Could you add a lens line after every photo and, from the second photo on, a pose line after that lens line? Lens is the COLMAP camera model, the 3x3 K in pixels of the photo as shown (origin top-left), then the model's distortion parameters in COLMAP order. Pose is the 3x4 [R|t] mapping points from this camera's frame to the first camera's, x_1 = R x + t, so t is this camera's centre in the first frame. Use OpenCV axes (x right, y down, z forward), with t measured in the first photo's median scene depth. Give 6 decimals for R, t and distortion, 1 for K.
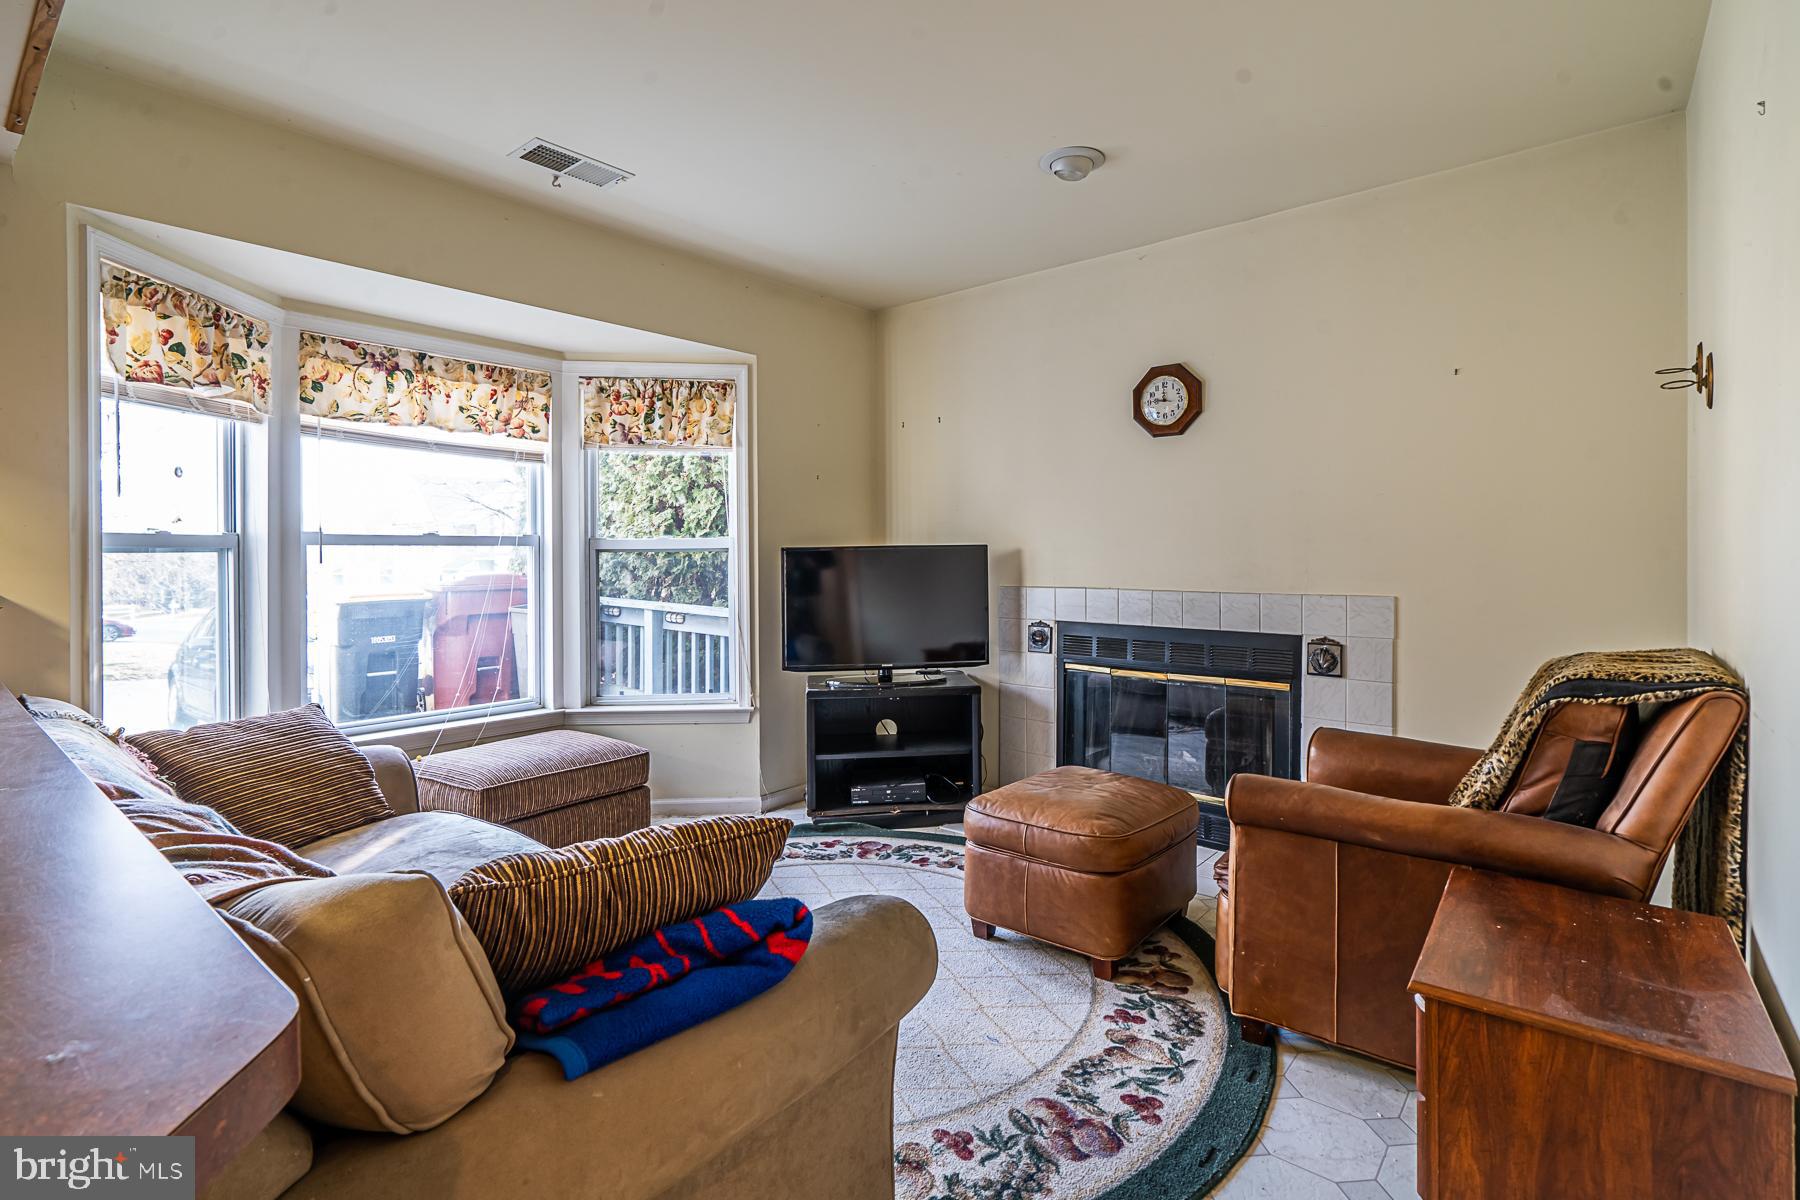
lens RADIAL K [[839.5, 0, 900.4], [0, 839.5, 555.1], [0, 0, 1]] dist [0.000133, 0.000501]
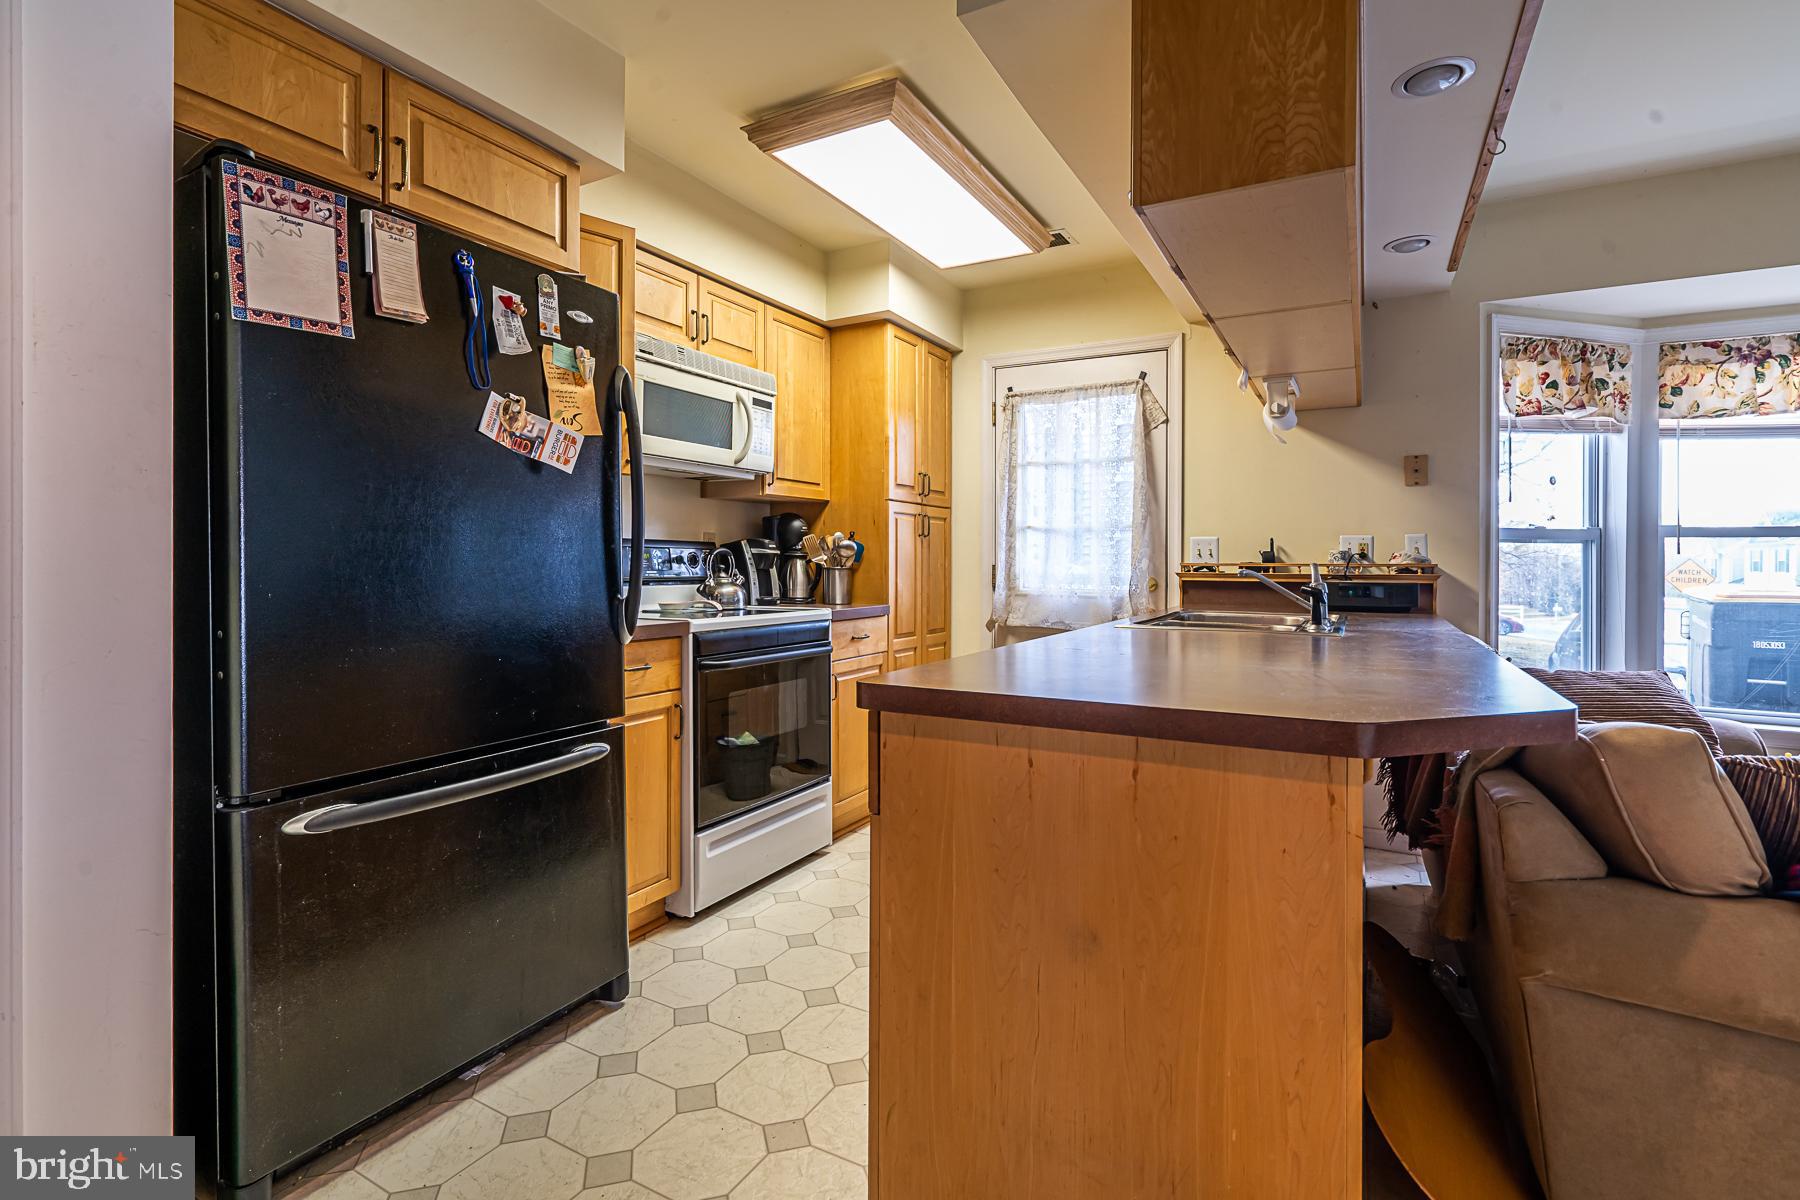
lens RADIAL K [[839.5, 0, 900.4], [0, 839.5, 555.1], [0, 0, 1]] dist [0.000133, 0.000501]
pose [[0.190908, 0.000298, -0.981608, 0.266947], [-0.011627, 0.999930, -0.001958, 0.036855], [0.981539, 0.011787, 0.190898, -0.282177]]
